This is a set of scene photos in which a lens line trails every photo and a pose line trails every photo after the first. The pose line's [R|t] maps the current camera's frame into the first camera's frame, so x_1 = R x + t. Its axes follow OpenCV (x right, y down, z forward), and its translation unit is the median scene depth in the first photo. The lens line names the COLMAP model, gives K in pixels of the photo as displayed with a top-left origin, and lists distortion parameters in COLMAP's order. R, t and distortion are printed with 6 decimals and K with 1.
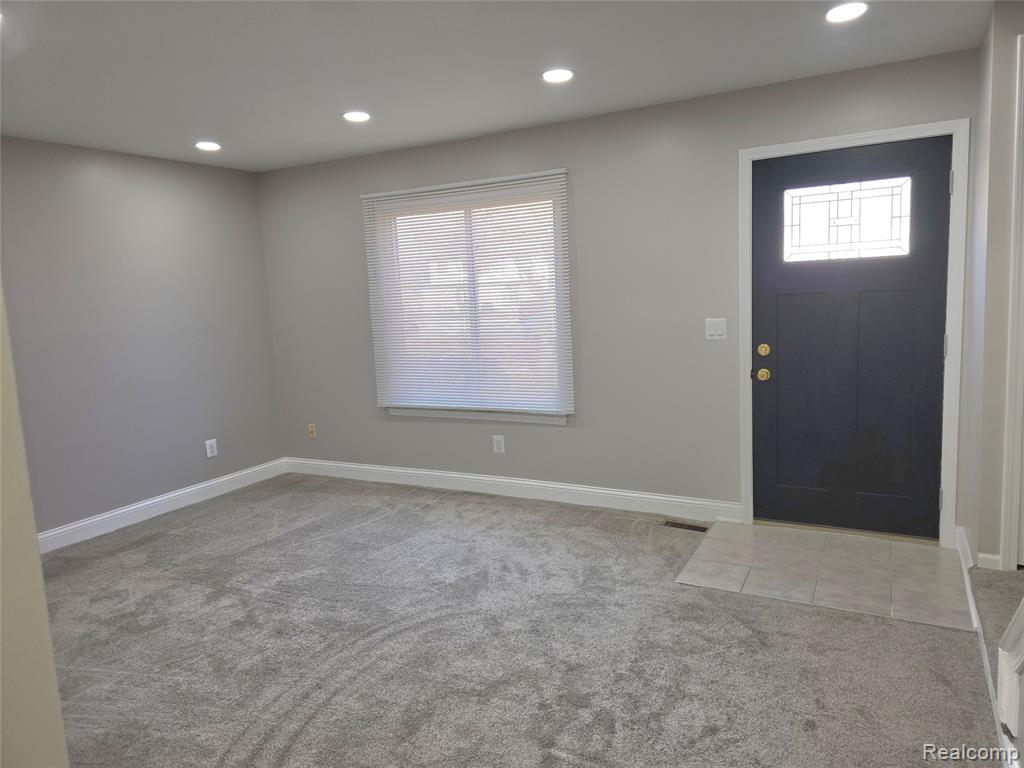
lens RADIAL K [[690.4, 0, 508.8], [0, 690.4, 373.6], [0, 0, 1]] dist [0.058459, -0.054872]
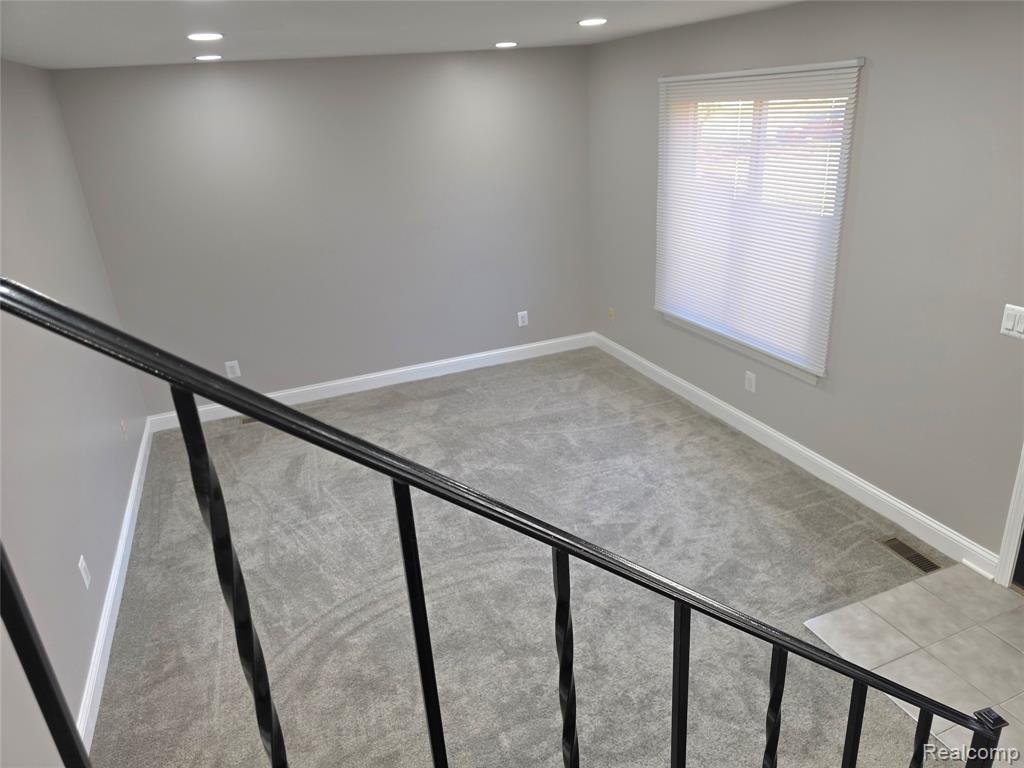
lens RADIAL K [[690.4, 0, 515.1], [0, 690.4, 373.0], [0, 0, 1]] dist [0.058459, -0.054872]
pose [[0.766717, 0.234958, -0.597444, 0.335542], [-0.051153, 0.950020, 0.307970, -0.199528], [0.639944, -0.205565, 0.740415, 0.159657]]
